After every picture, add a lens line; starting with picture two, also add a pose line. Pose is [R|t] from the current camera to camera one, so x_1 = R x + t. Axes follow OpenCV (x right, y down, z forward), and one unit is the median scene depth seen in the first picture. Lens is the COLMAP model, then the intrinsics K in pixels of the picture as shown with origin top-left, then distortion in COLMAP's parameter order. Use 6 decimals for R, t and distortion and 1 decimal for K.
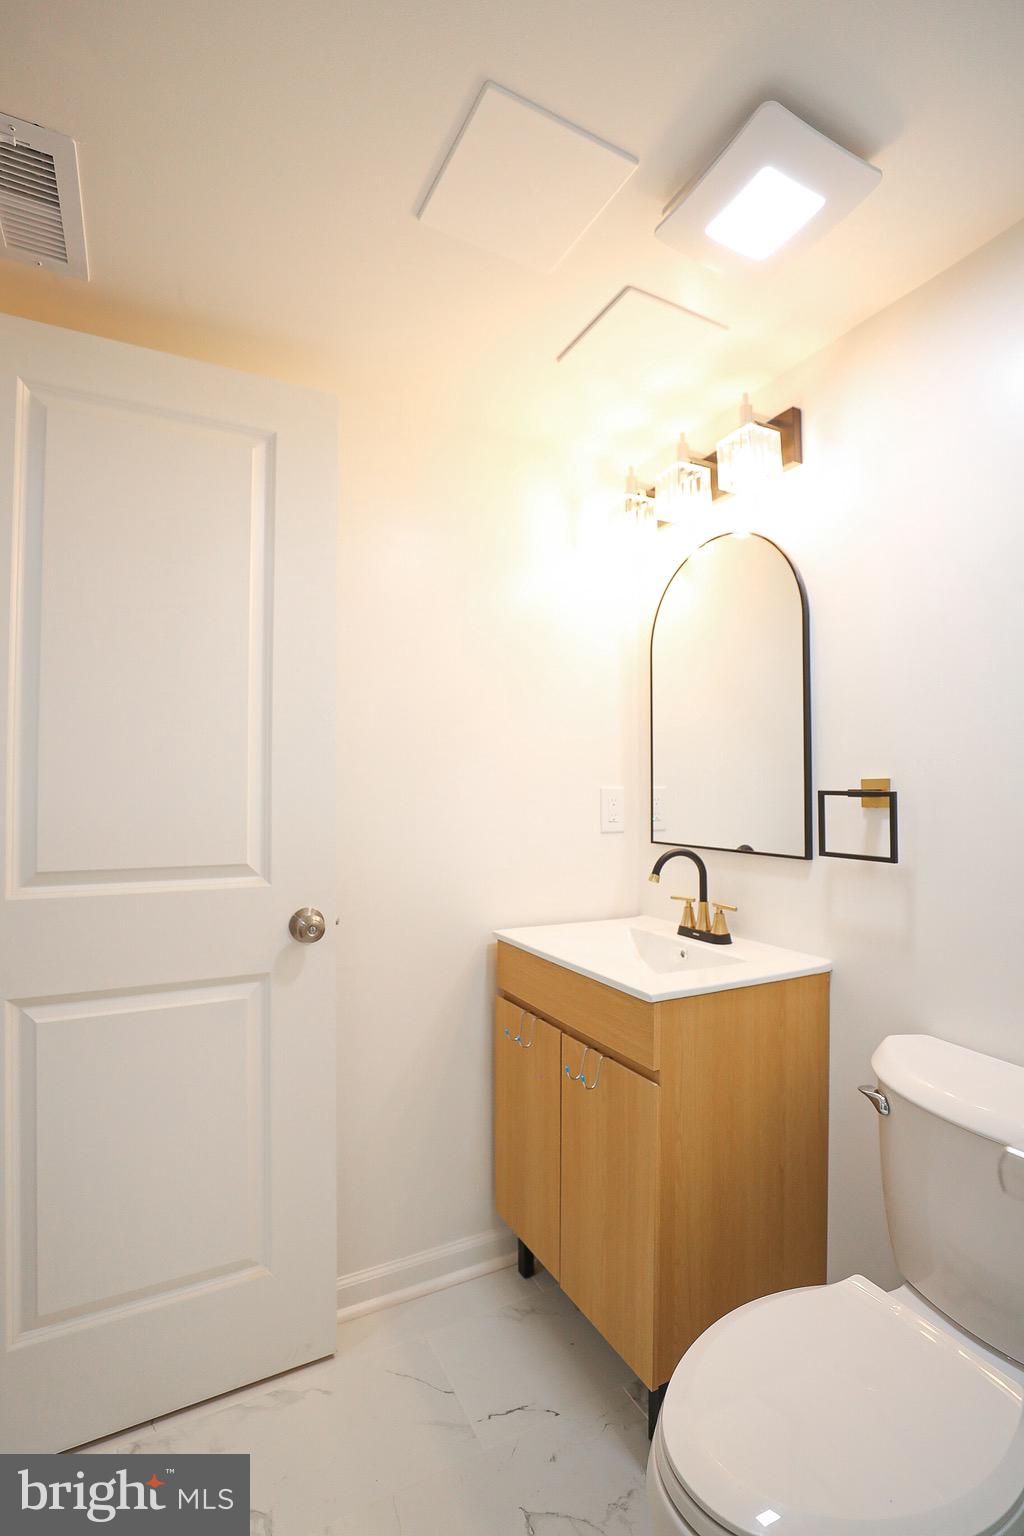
lens RADIAL K [[702.1, 0, 517.1], [0, 702.1, 773.9], [0, 0, 1]] dist [-0.031465, 0.003663]
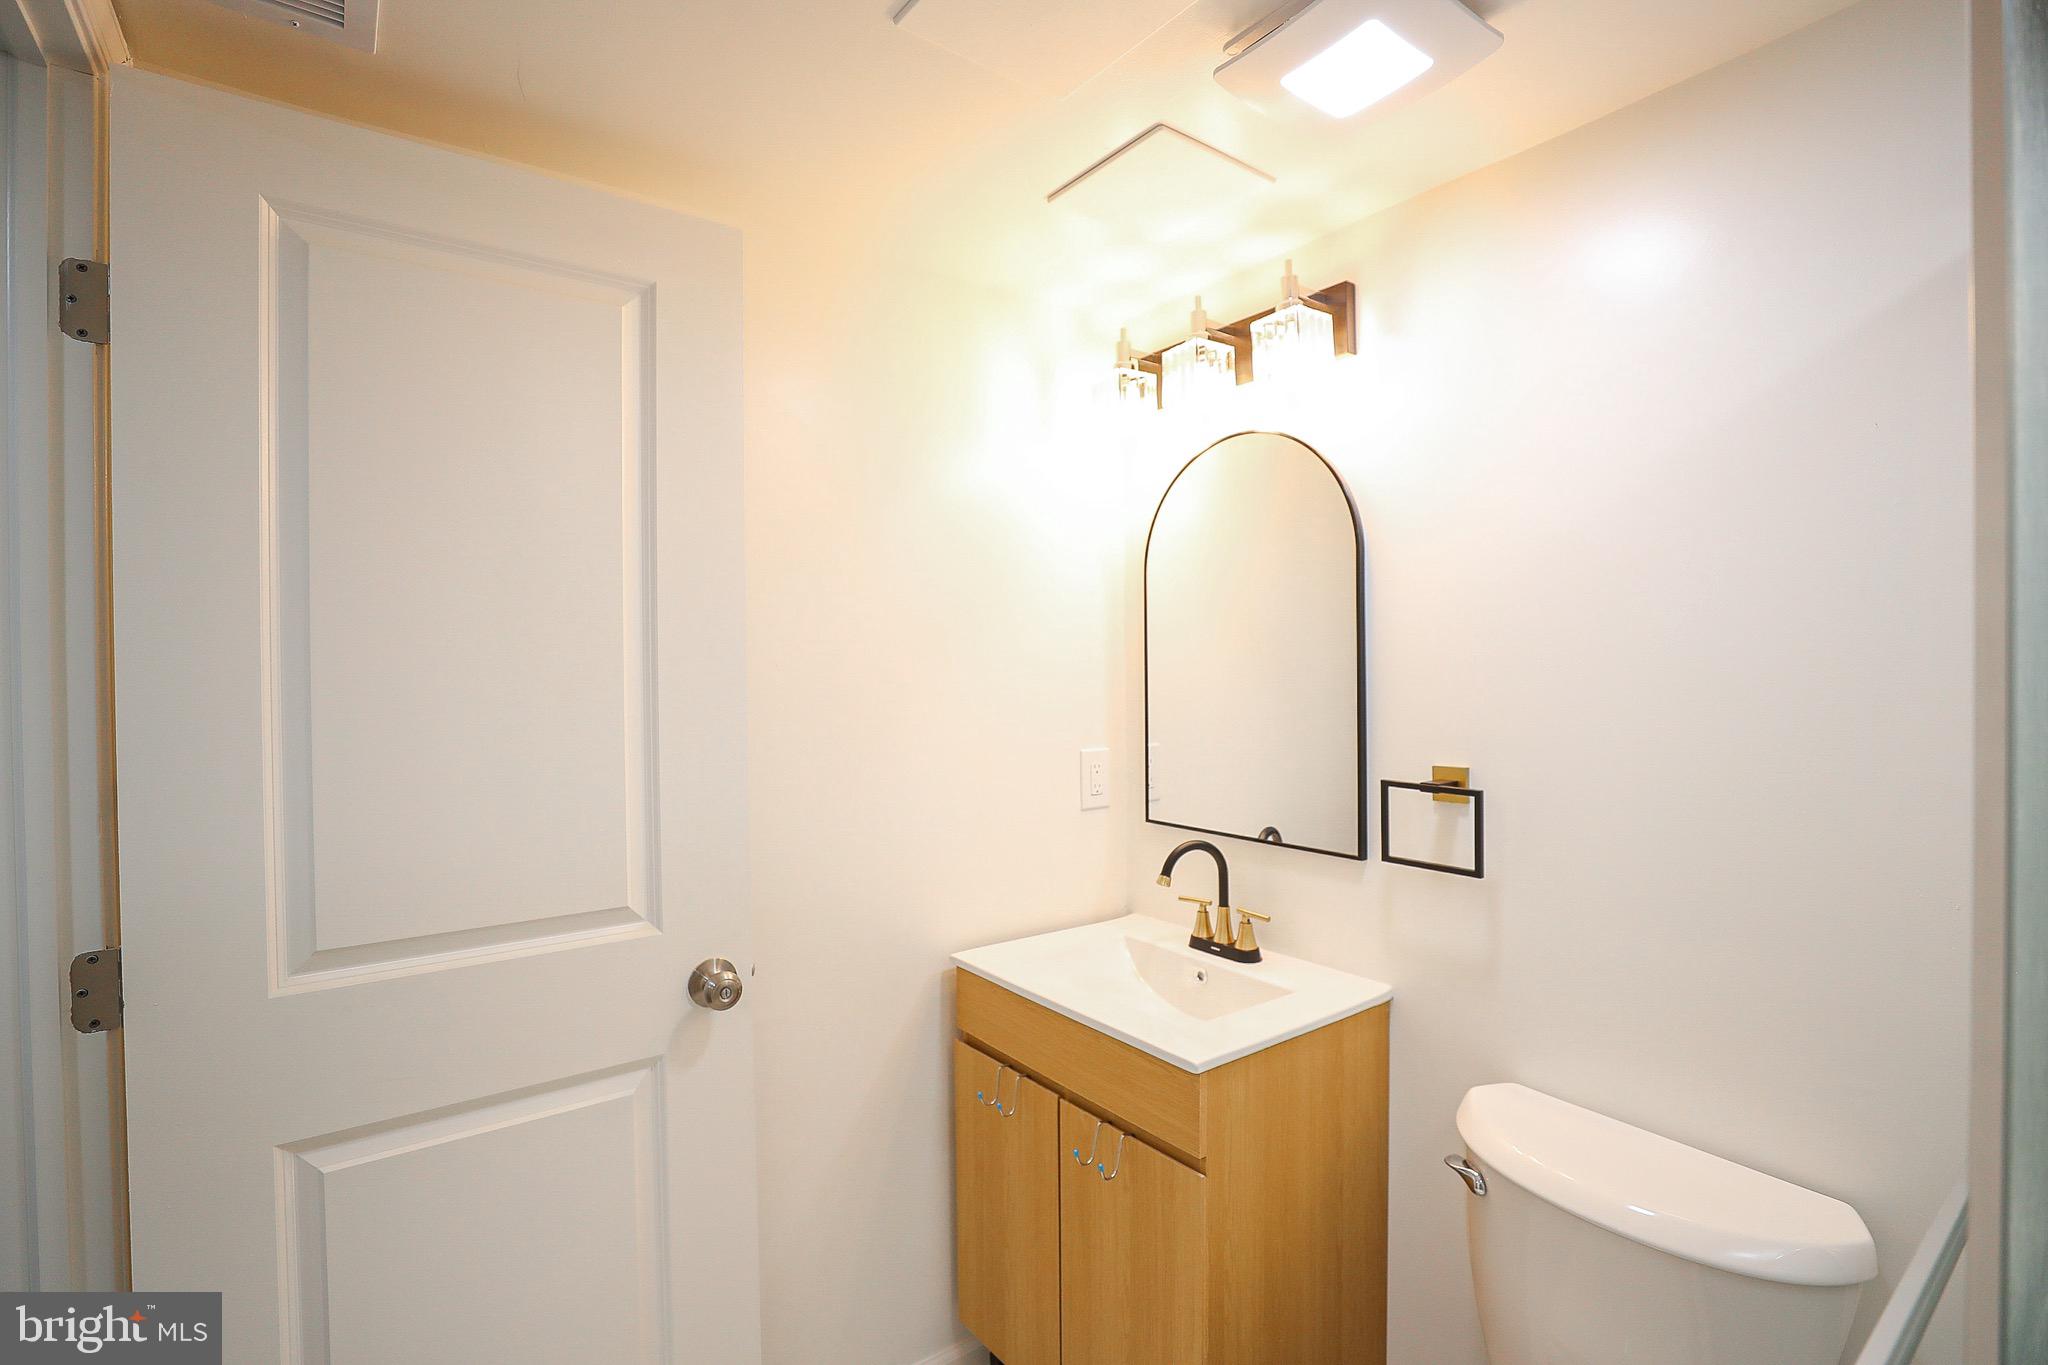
lens RADIAL K [[936.1, 0, 1039.8], [0, 936.1, 676.9], [0, 0, 1]] dist [-0.031465, 0.003663]
pose [[0.986494, -0.009792, 0.163504, -0.126622], [0.005177, 0.999577, 0.028630, -0.126285], [-0.163715, -0.027397, 0.986127, 0.015369]]
